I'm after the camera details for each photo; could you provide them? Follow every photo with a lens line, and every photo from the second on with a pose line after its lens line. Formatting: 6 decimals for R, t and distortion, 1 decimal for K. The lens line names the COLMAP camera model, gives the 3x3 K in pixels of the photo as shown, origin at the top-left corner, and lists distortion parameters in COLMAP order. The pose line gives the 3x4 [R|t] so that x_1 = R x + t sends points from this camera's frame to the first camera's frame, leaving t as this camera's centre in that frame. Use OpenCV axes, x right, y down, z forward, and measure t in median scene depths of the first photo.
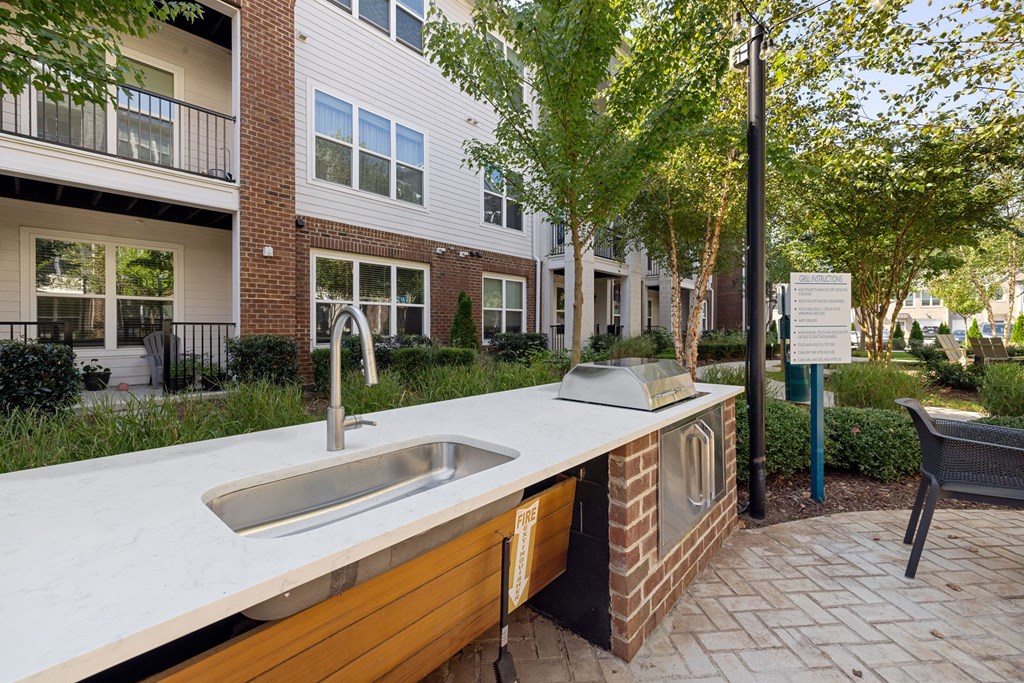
lens RADIAL K [[431.3, 0, 508.6], [0, 431.3, 330.7], [0, 0, 1]] dist [0.001207, 0.000390]
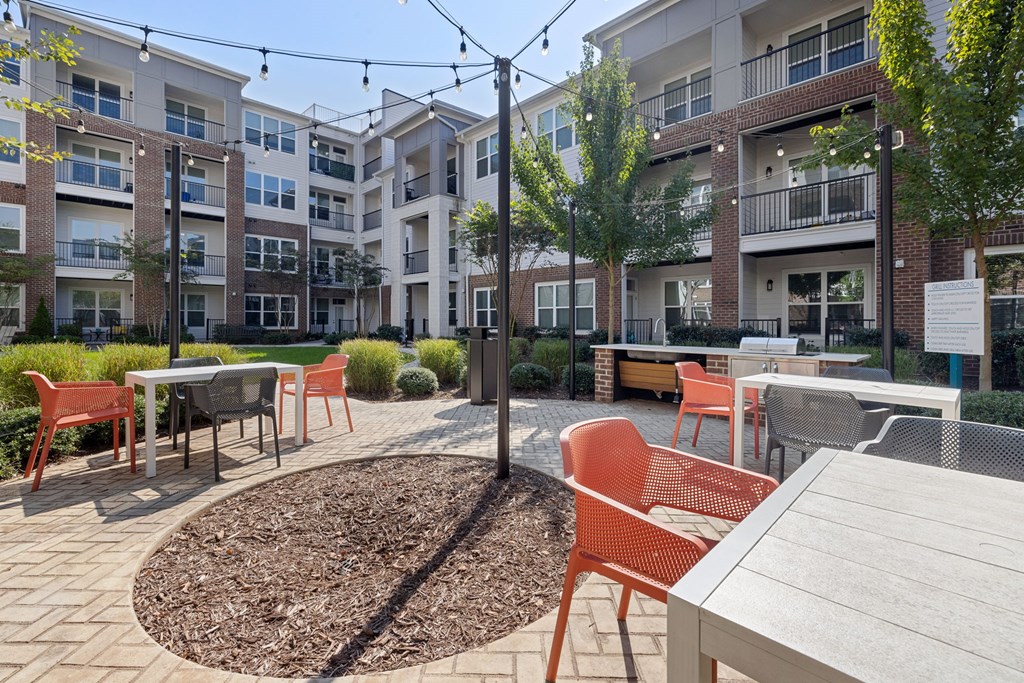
lens RADIAL K [[431.3, 0, 508.6], [0, 431.3, 330.7], [0, 0, 1]] dist [0.001207, 0.000390]
pose [[-0.066310, 0.021826, -0.997560, 2.061498], [-0.008925, 0.999708, 0.022467, -0.005757], [0.997759, 0.010393, -0.066096, -0.202468]]
